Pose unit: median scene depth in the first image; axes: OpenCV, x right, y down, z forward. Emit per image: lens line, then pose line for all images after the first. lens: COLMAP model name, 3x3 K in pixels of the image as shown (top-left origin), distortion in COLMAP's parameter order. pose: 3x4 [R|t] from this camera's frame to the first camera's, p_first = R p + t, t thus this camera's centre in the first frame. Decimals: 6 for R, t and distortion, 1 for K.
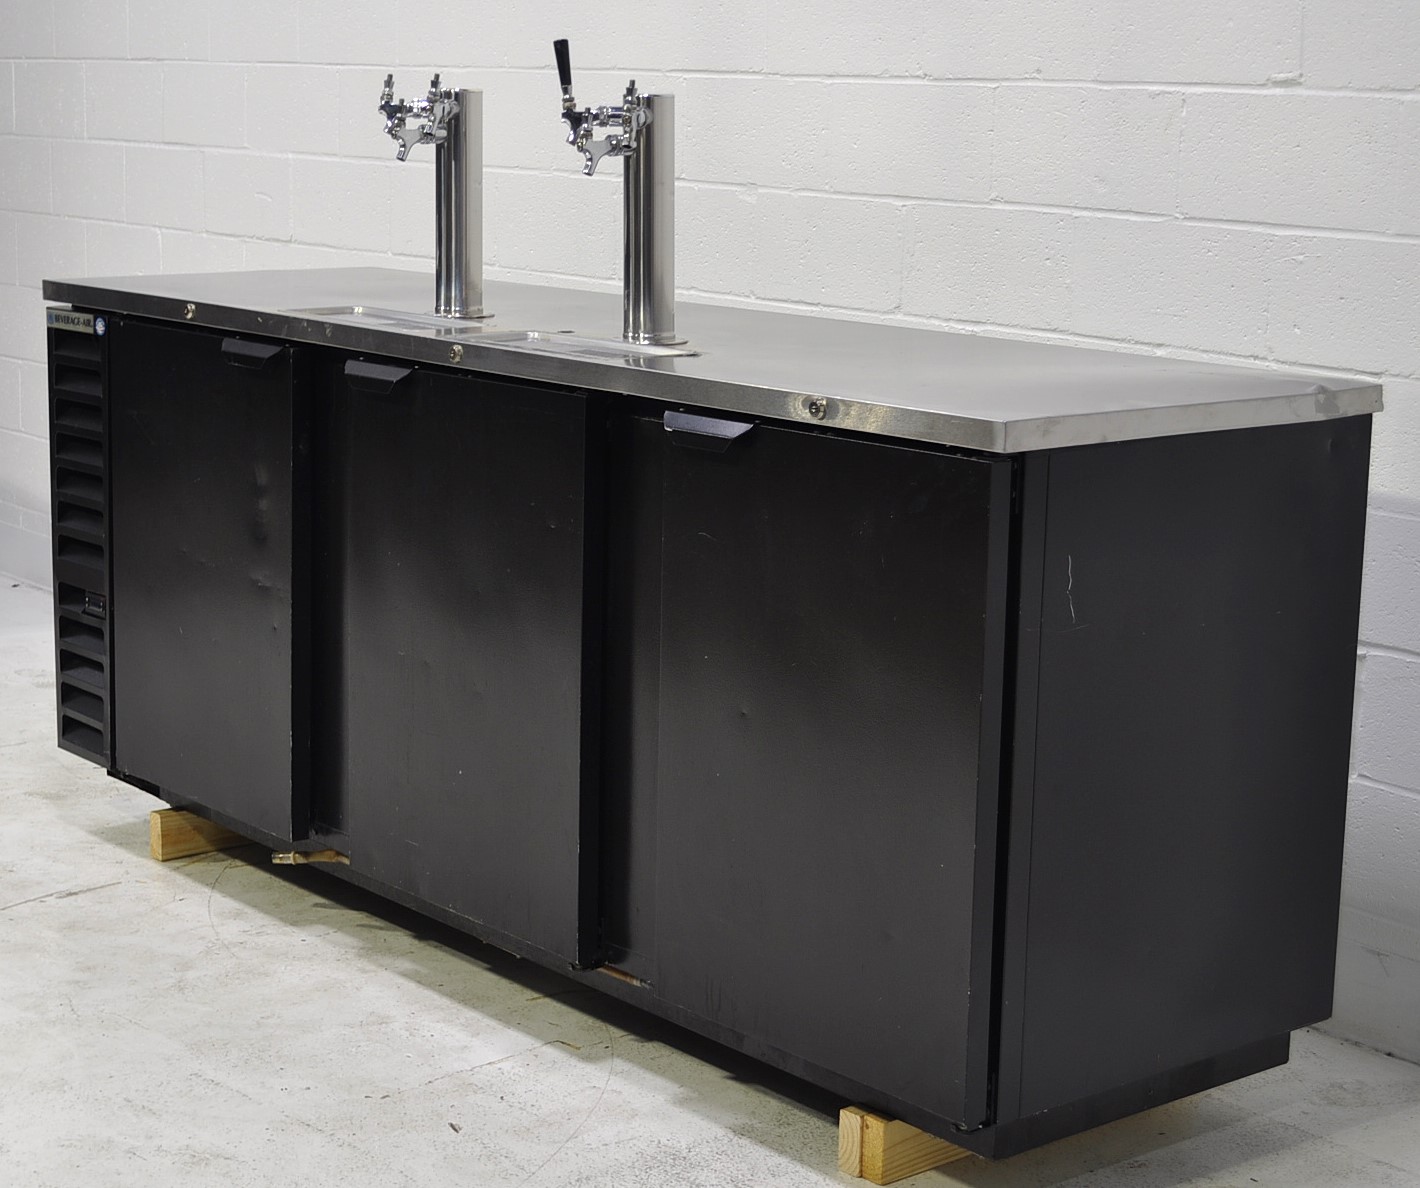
lens RADIAL K [[2664.2, 0, 709.5], [0, 2664.2, 597.6], [0, 0, 1]] dist [-0.011522, 0.000000]
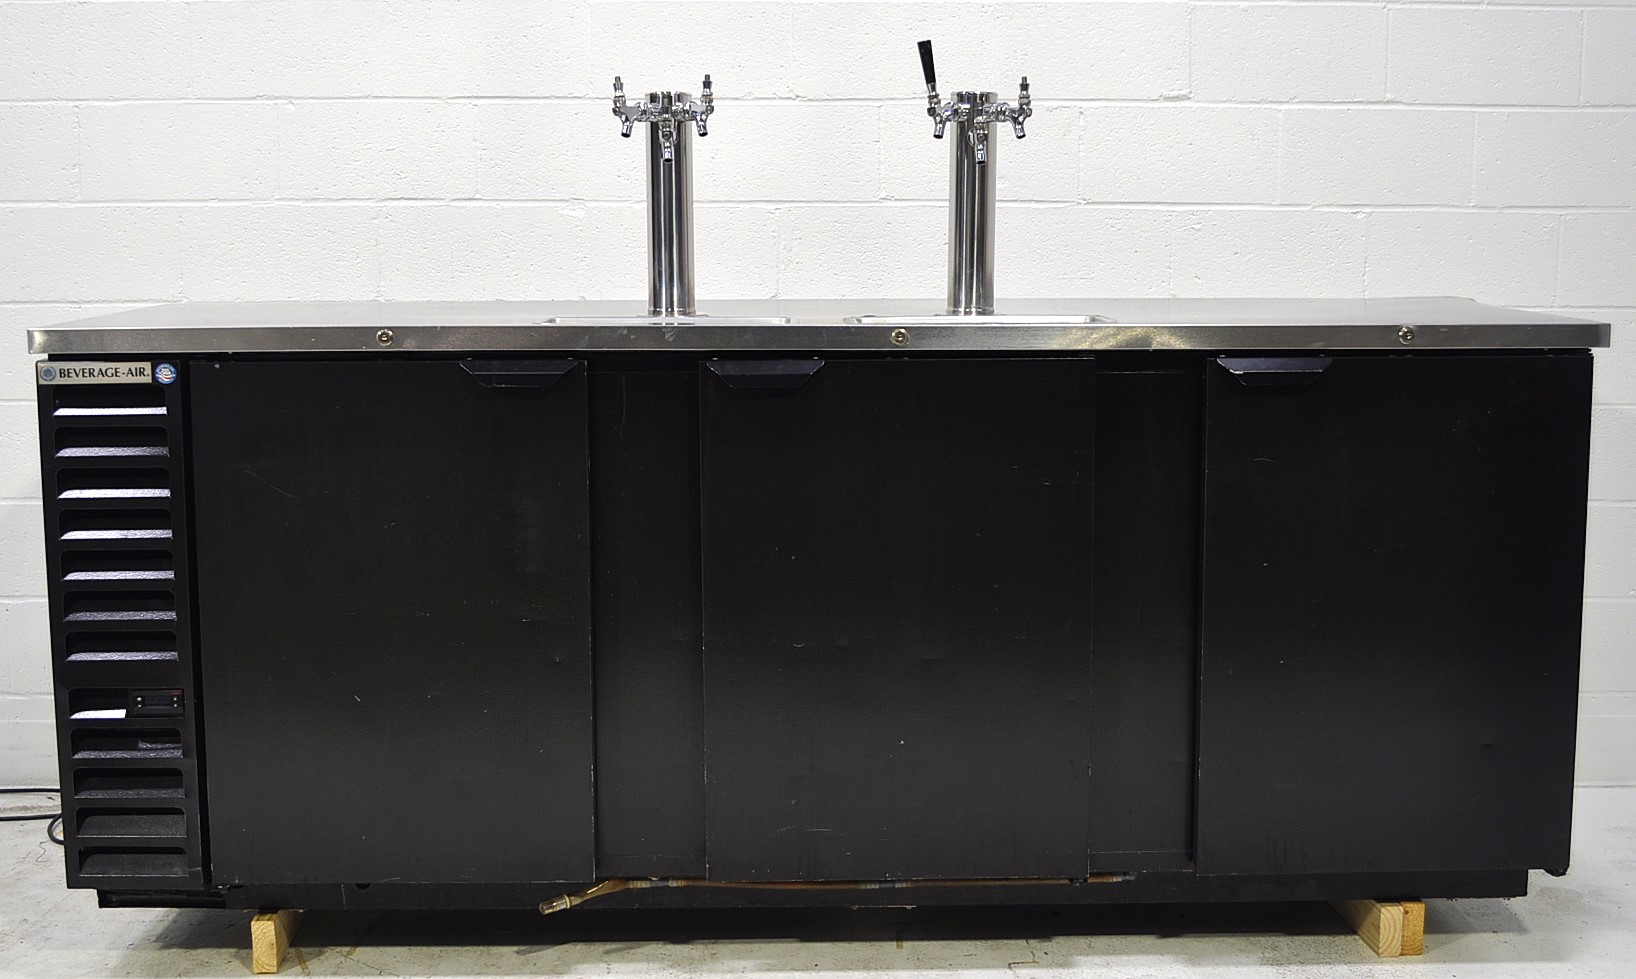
lens RADIAL K [[1983.0, 0, 820.1], [0, 1983.0, 455.8], [0, 0, 1]] dist [-0.051528, 0.000000]
pose [[0.632395, -0.119279, 0.765408, -0.650494], [0.162113, 0.986574, 0.019805, -0.060741], [-0.757493, 0.111558, 0.643241, 0.488290]]
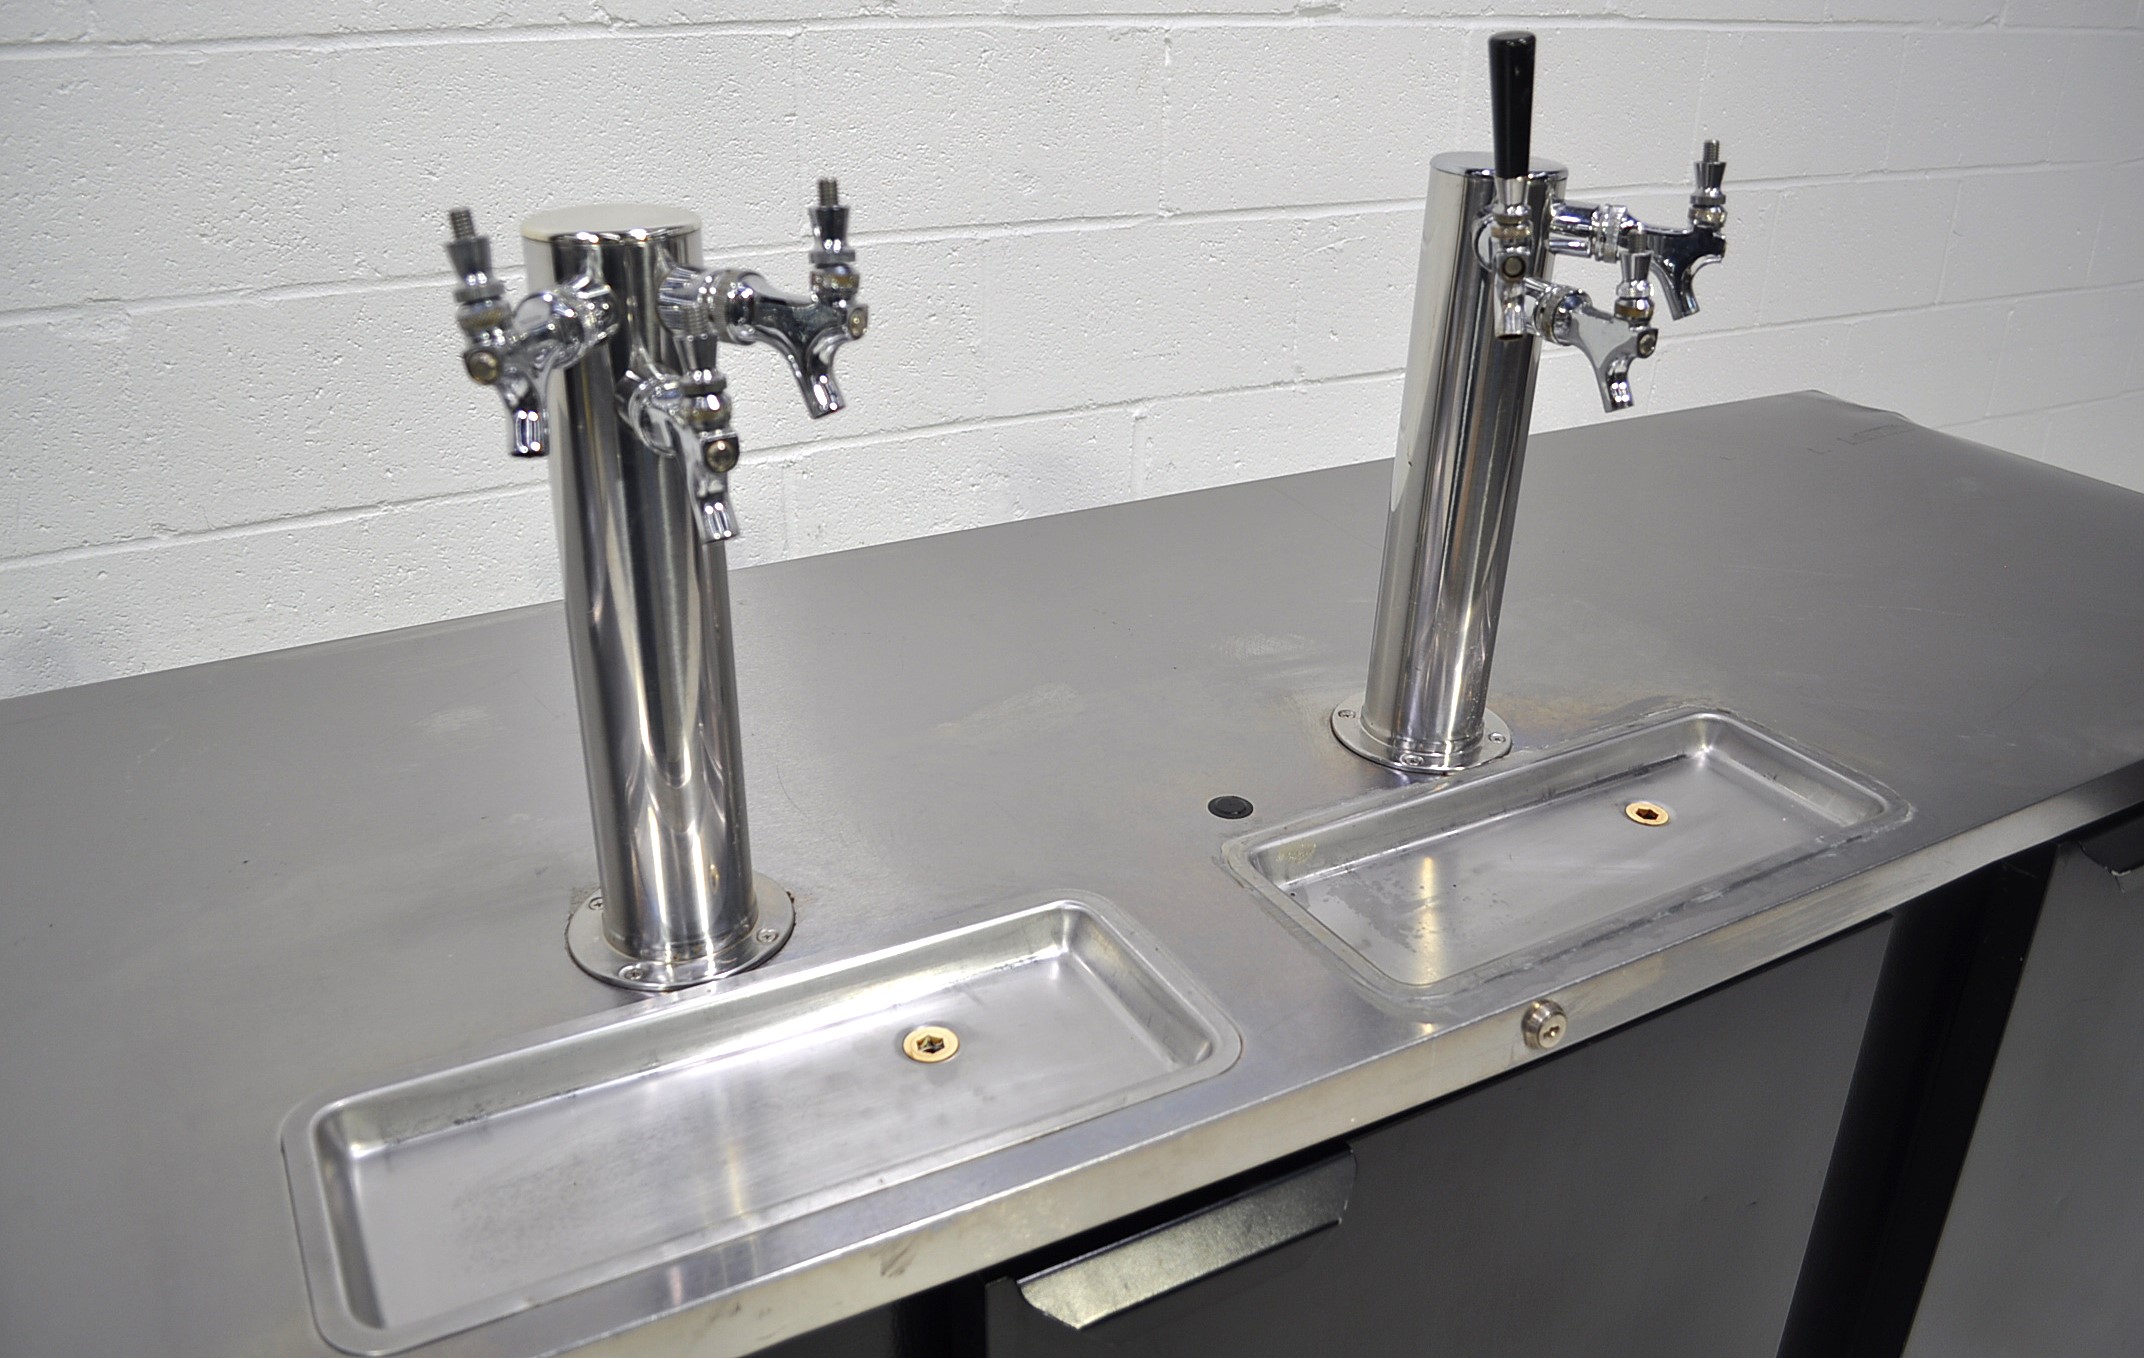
lens RADIAL K [[1652.7, 0, 1079.3], [0, 1652.7, 658.0], [0, 0, 1]] dist [-0.074498, 0.004586]
pose [[0.199062, -0.420113, 0.885370, -0.250652], [0.177223, 0.903987, 0.389101, -0.207454], [-0.963829, 0.079453, 0.254403, 0.916502]]
